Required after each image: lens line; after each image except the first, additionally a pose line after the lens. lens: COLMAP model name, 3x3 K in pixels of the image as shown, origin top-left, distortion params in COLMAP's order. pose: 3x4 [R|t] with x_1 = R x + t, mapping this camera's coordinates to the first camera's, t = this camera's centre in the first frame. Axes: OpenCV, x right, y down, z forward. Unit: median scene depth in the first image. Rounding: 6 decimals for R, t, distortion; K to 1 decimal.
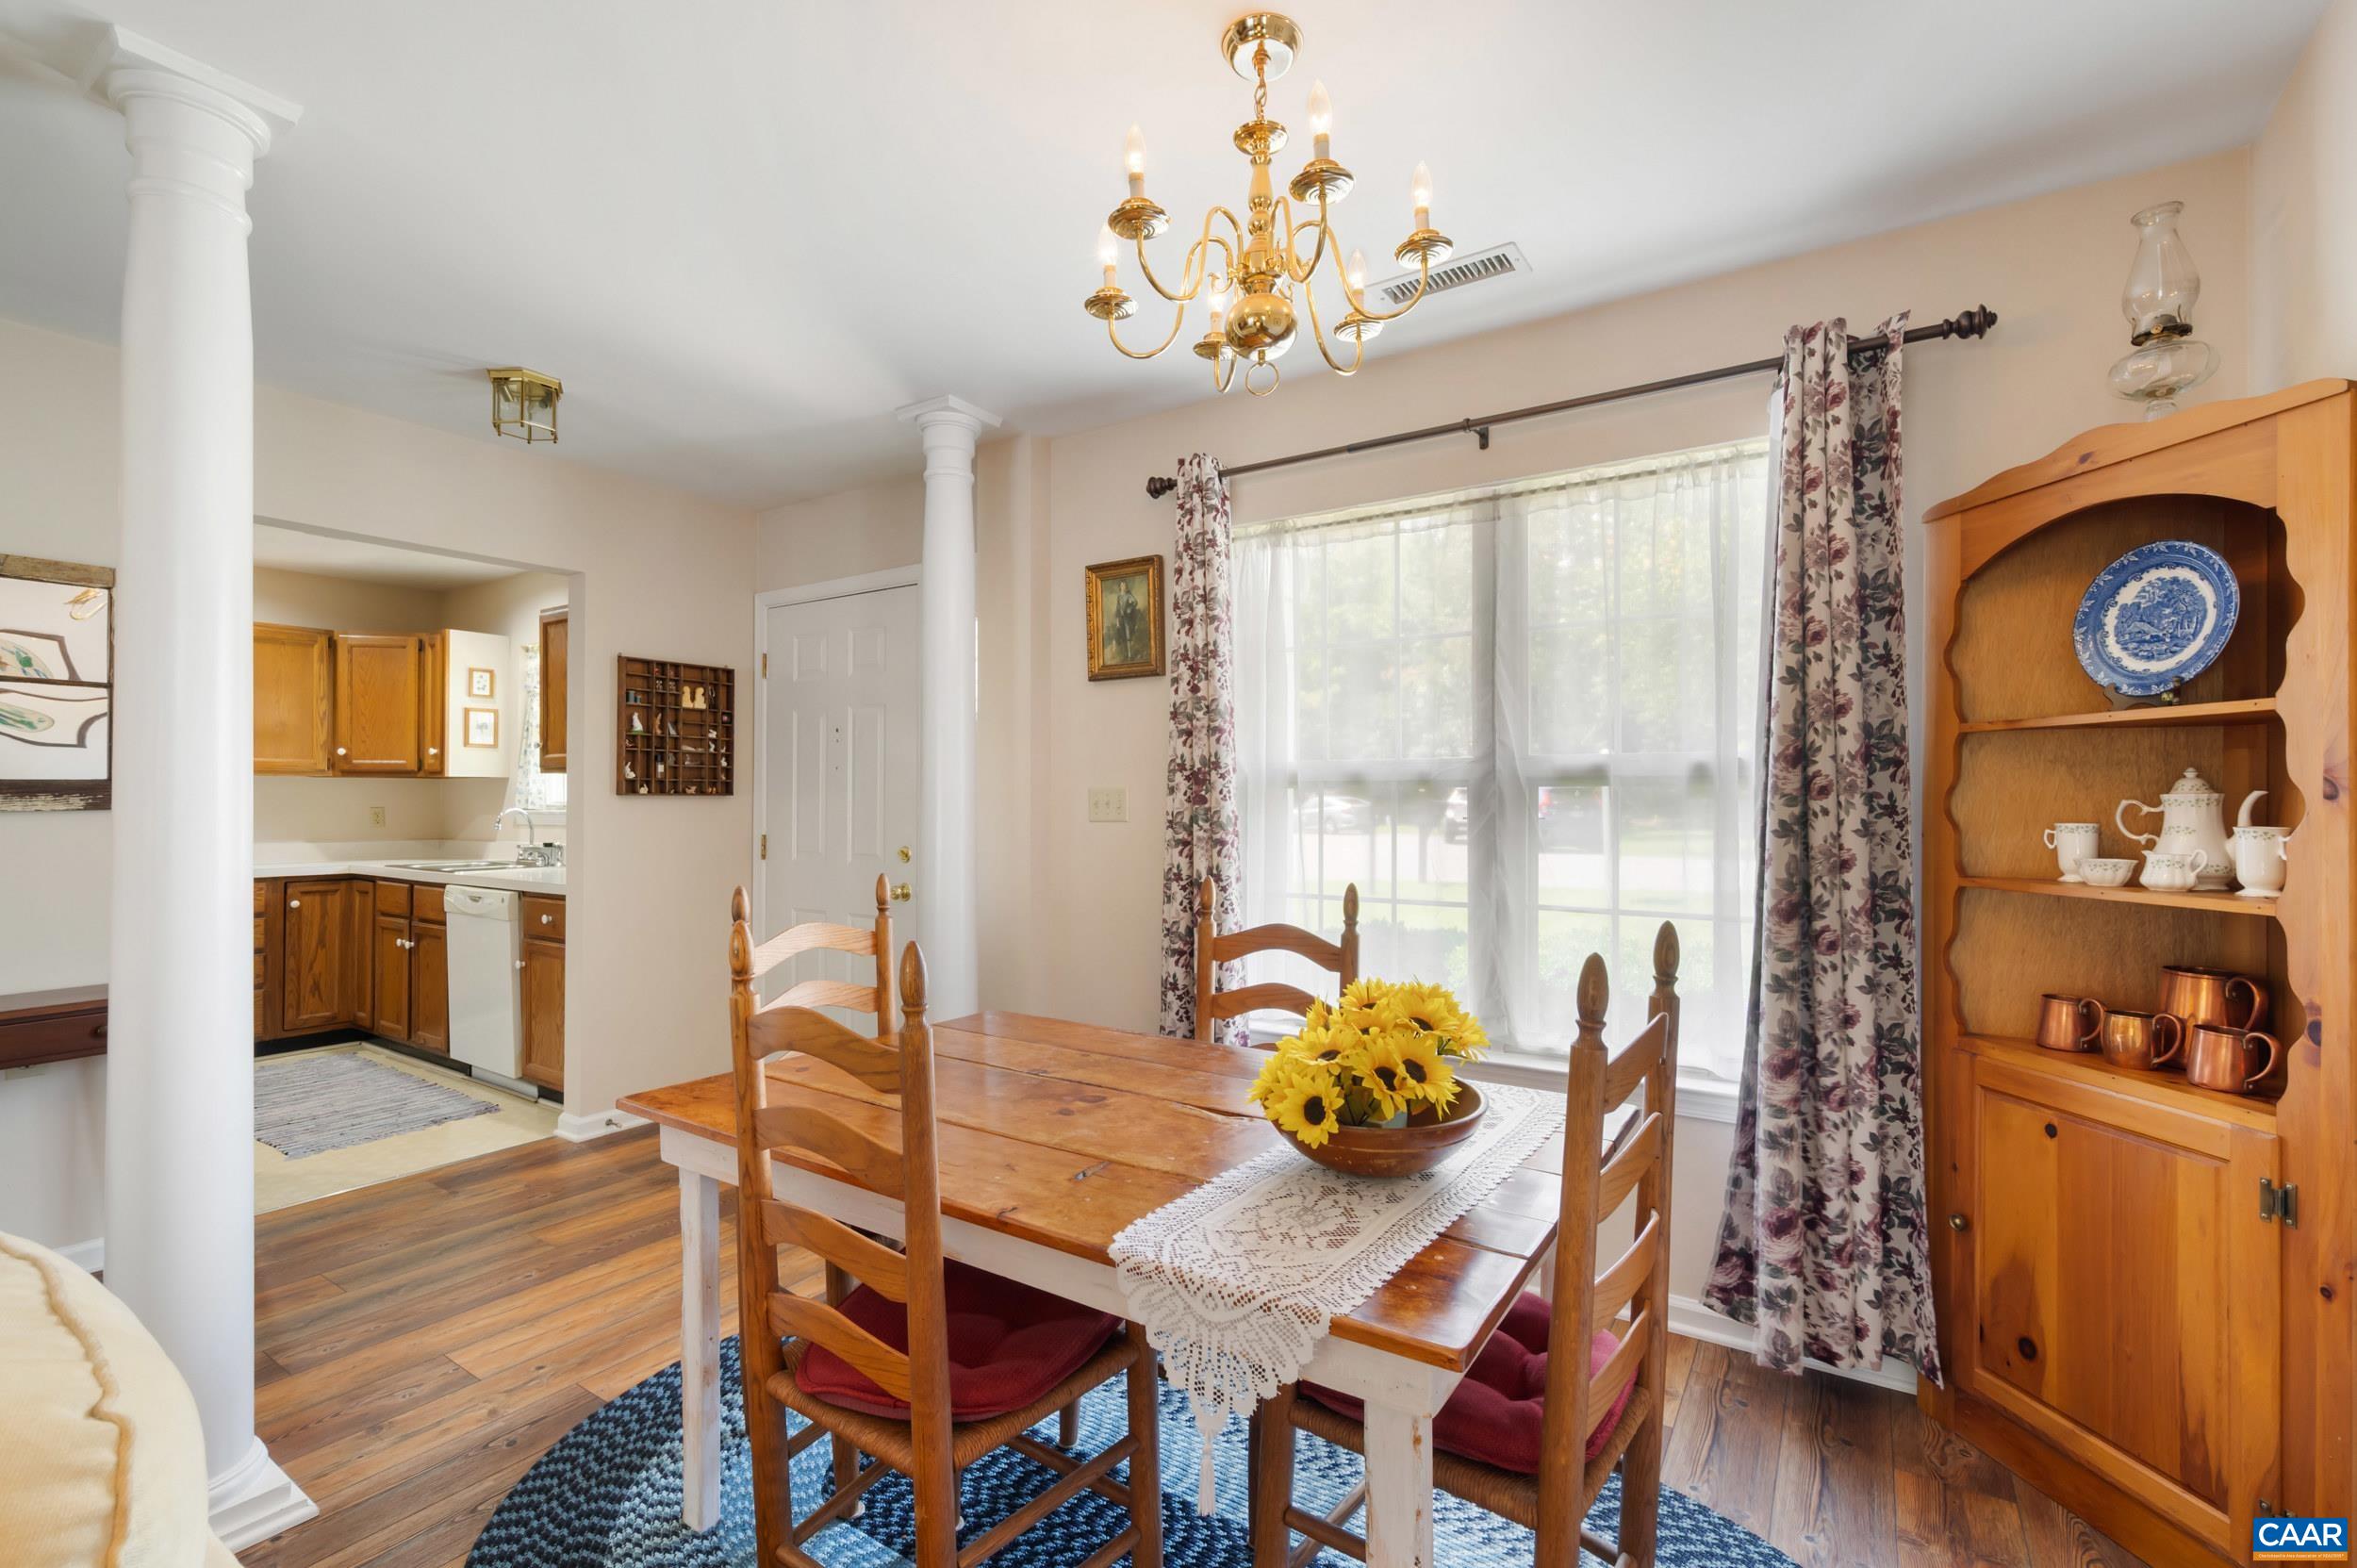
lens RADIAL K [[1061.9, 0, 1188.9], [0, 1061.9, 789.0], [0, 0, 1]] dist [-0.001039, 0.001508]
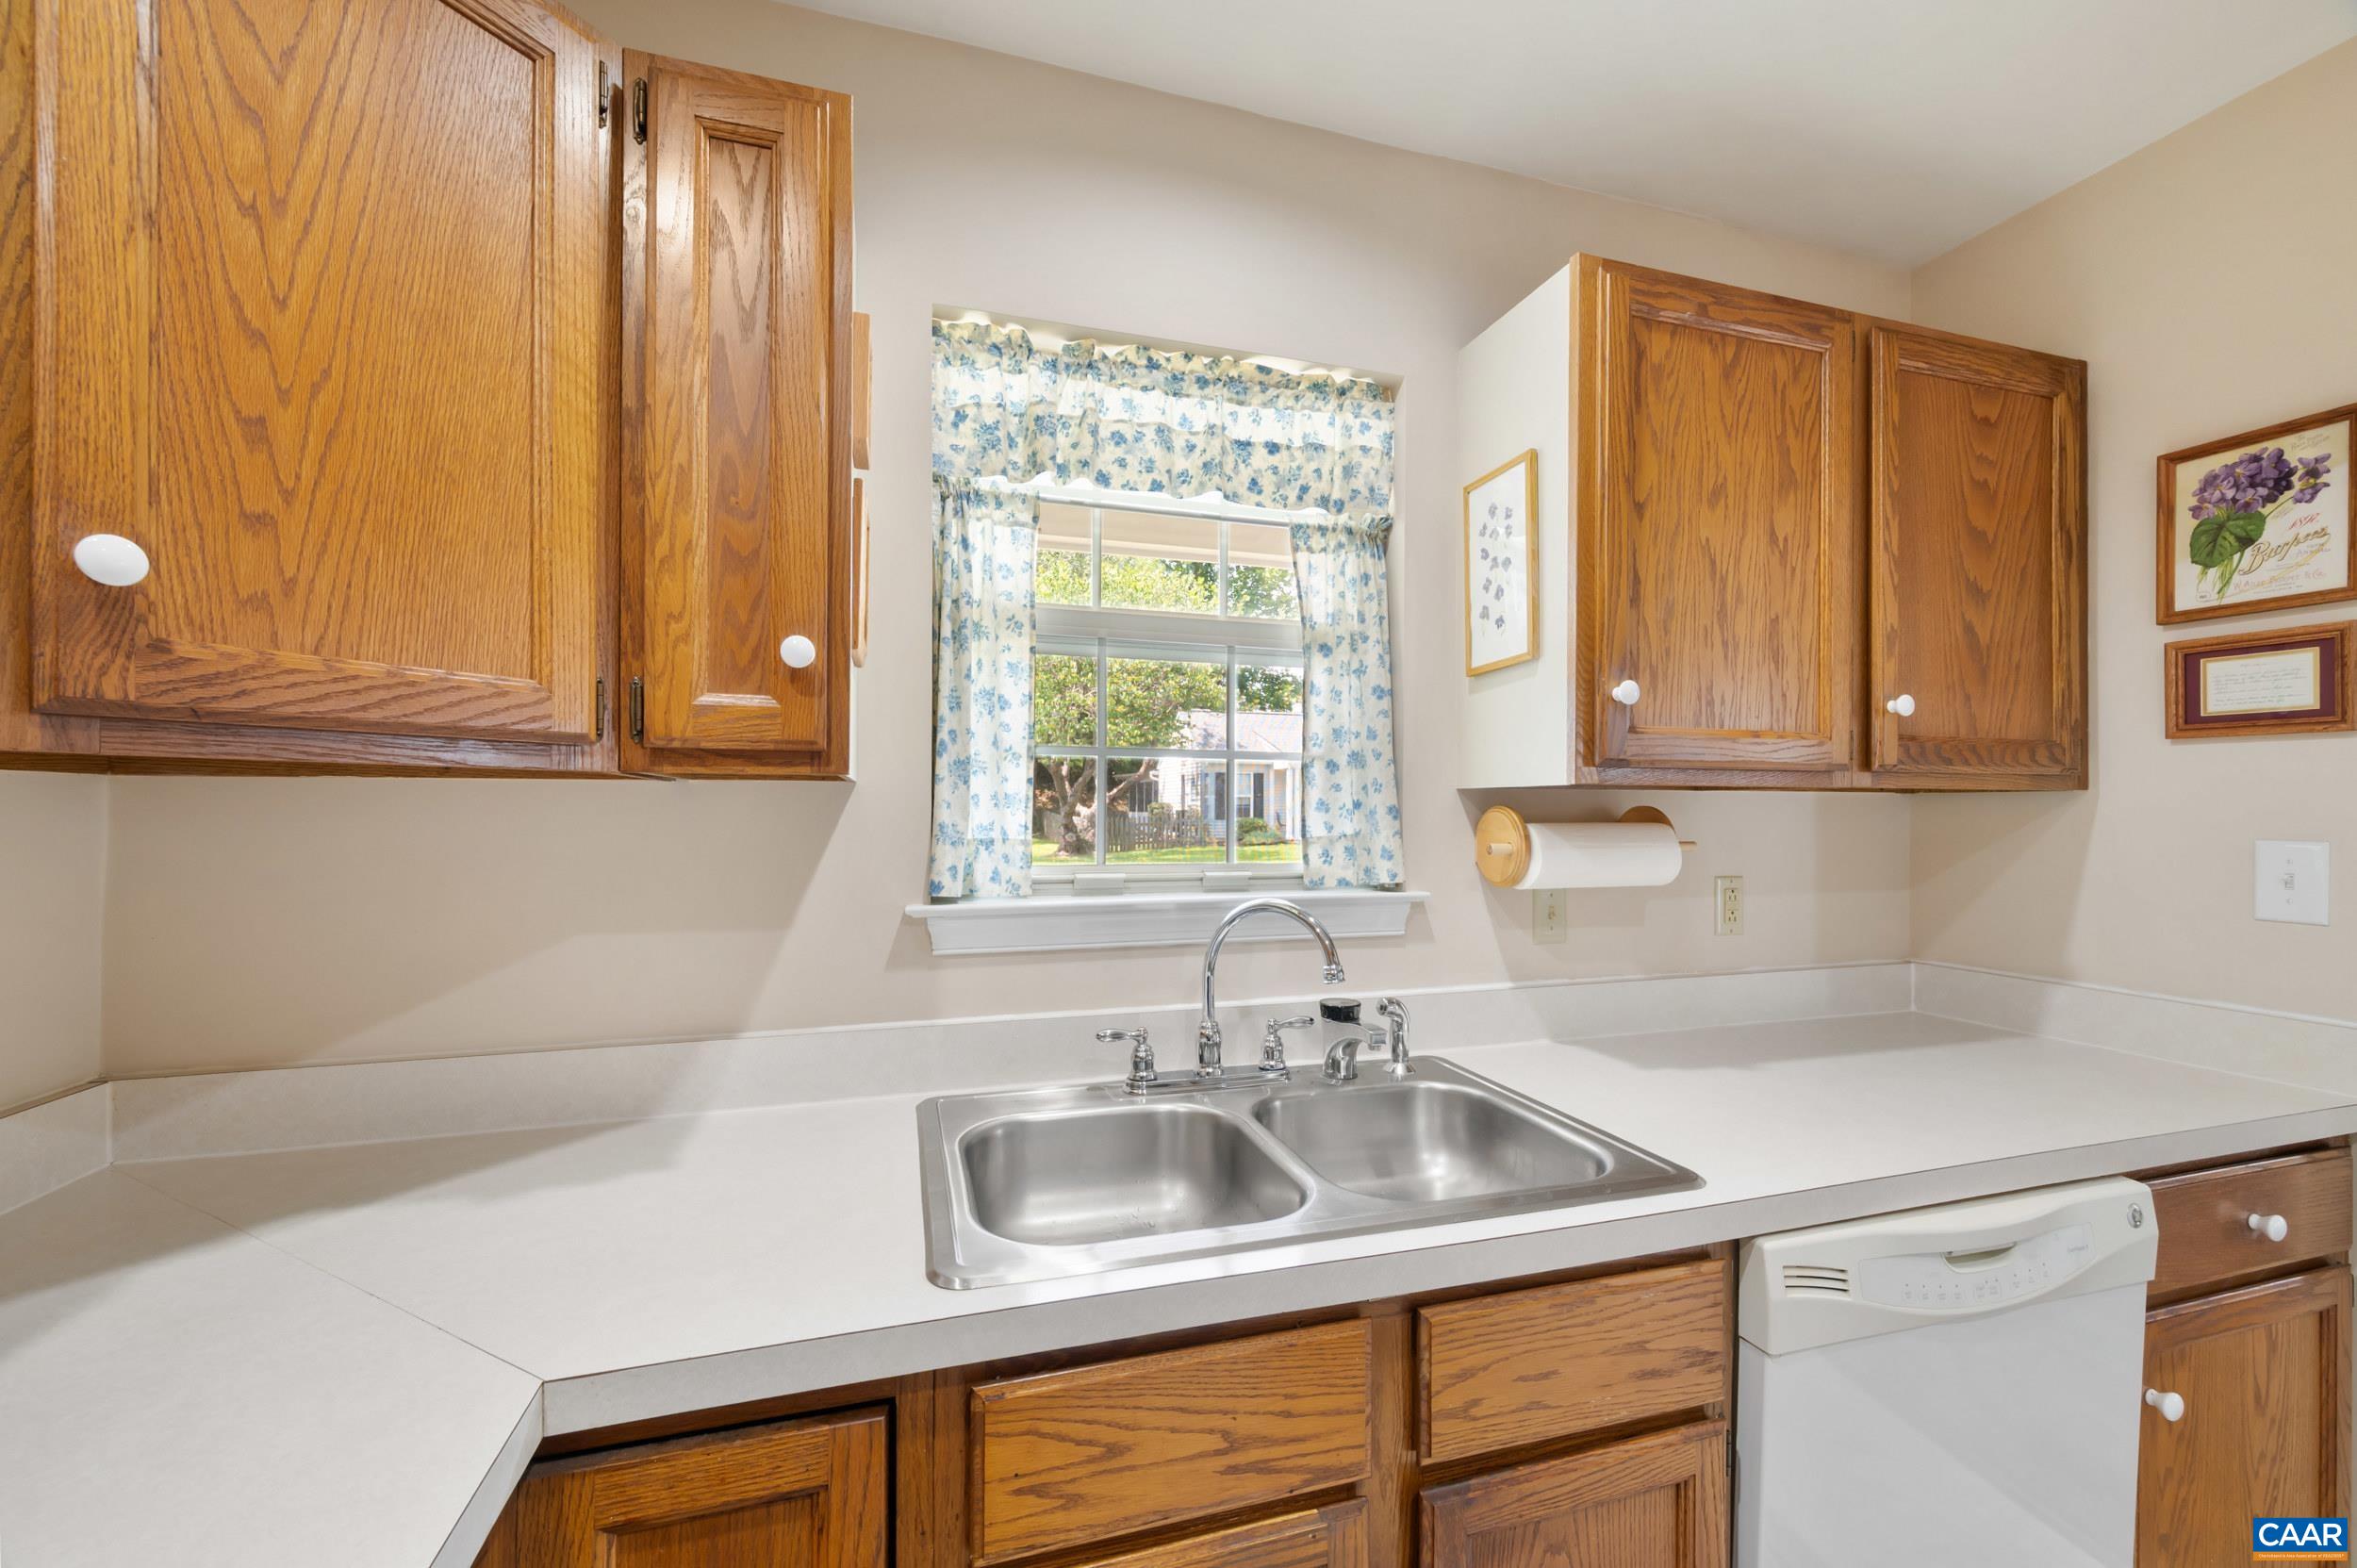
lens RADIAL K [[965.4, 0, 1163.1], [0, 965.4, 800.5], [0, 0, 1]] dist [0.008686, -0.001990]
pose [[0.619841, 0.007447, 0.784692, -0.857354], [-0.009873, 0.999950, -0.001691, -0.007633], [-0.784665, -0.006699, 0.619884, 0.869768]]
